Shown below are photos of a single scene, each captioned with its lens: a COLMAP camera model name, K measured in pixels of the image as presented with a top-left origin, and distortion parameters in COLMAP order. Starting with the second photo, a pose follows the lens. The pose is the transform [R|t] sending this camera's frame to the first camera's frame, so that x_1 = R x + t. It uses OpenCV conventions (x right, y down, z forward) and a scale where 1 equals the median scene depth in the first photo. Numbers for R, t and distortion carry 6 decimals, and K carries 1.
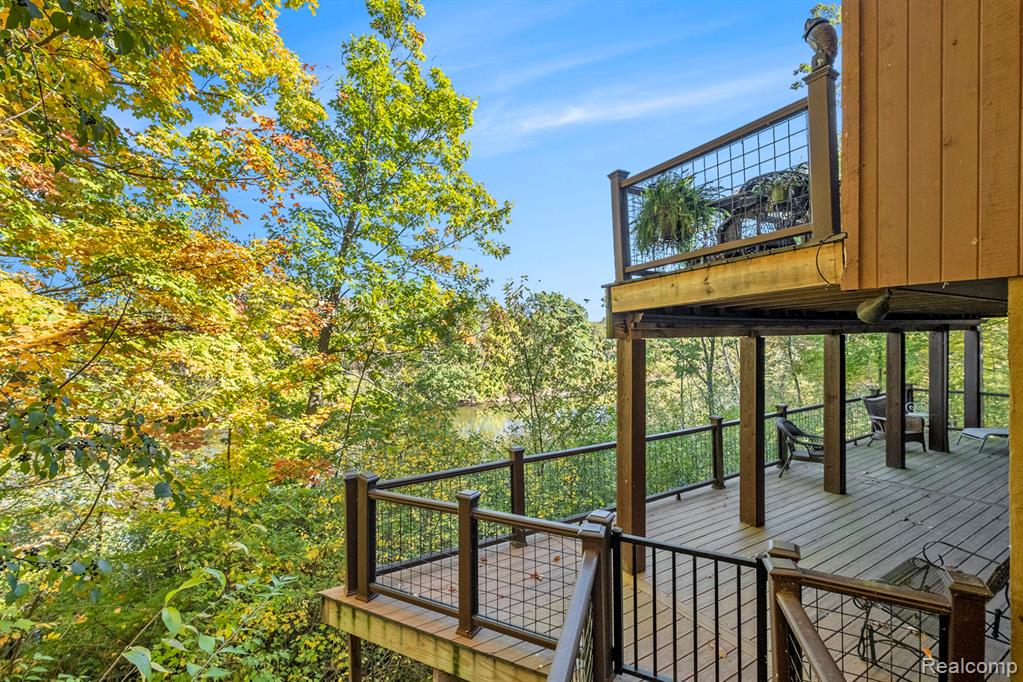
lens RADIAL K [[461.7, 0, 514.1], [0, 461.7, 339.5], [0, 0, 1]] dist [0.003521, -0.002123]
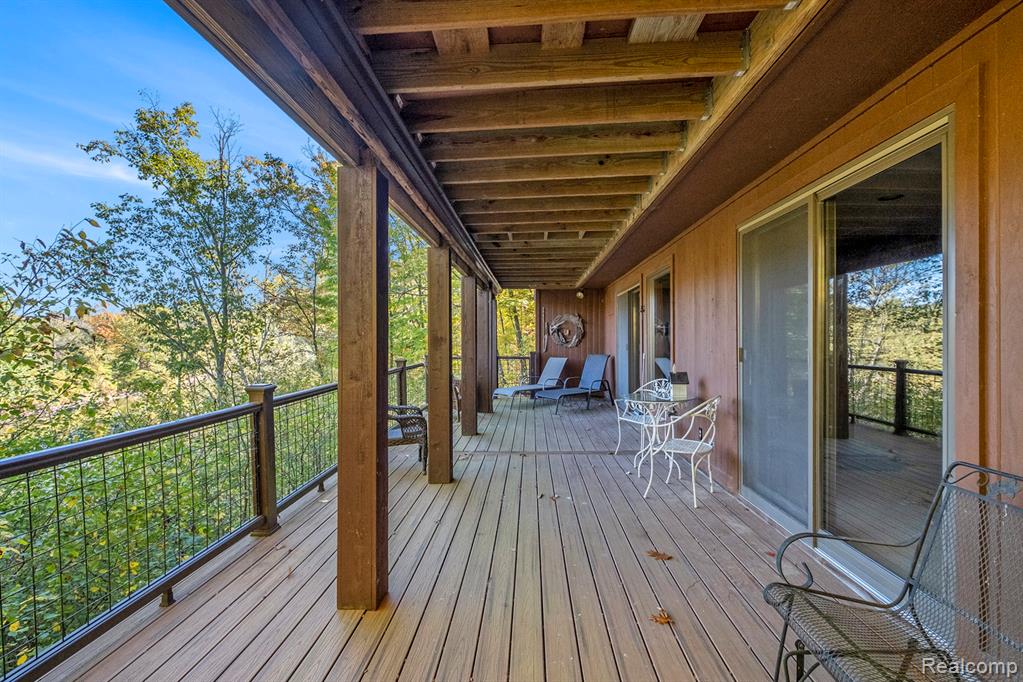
lens RADIAL K [[461.7, 0, 510.5], [0, 461.7, 343.9], [0, 0, 1]] dist [0.003521, -0.002123]
pose [[0.566382, -0.003131, 0.824137, 0.191482], [0.010914, 0.999934, -0.003702, 0.129312], [-0.824070, 0.011091, 0.566379, 0.519113]]
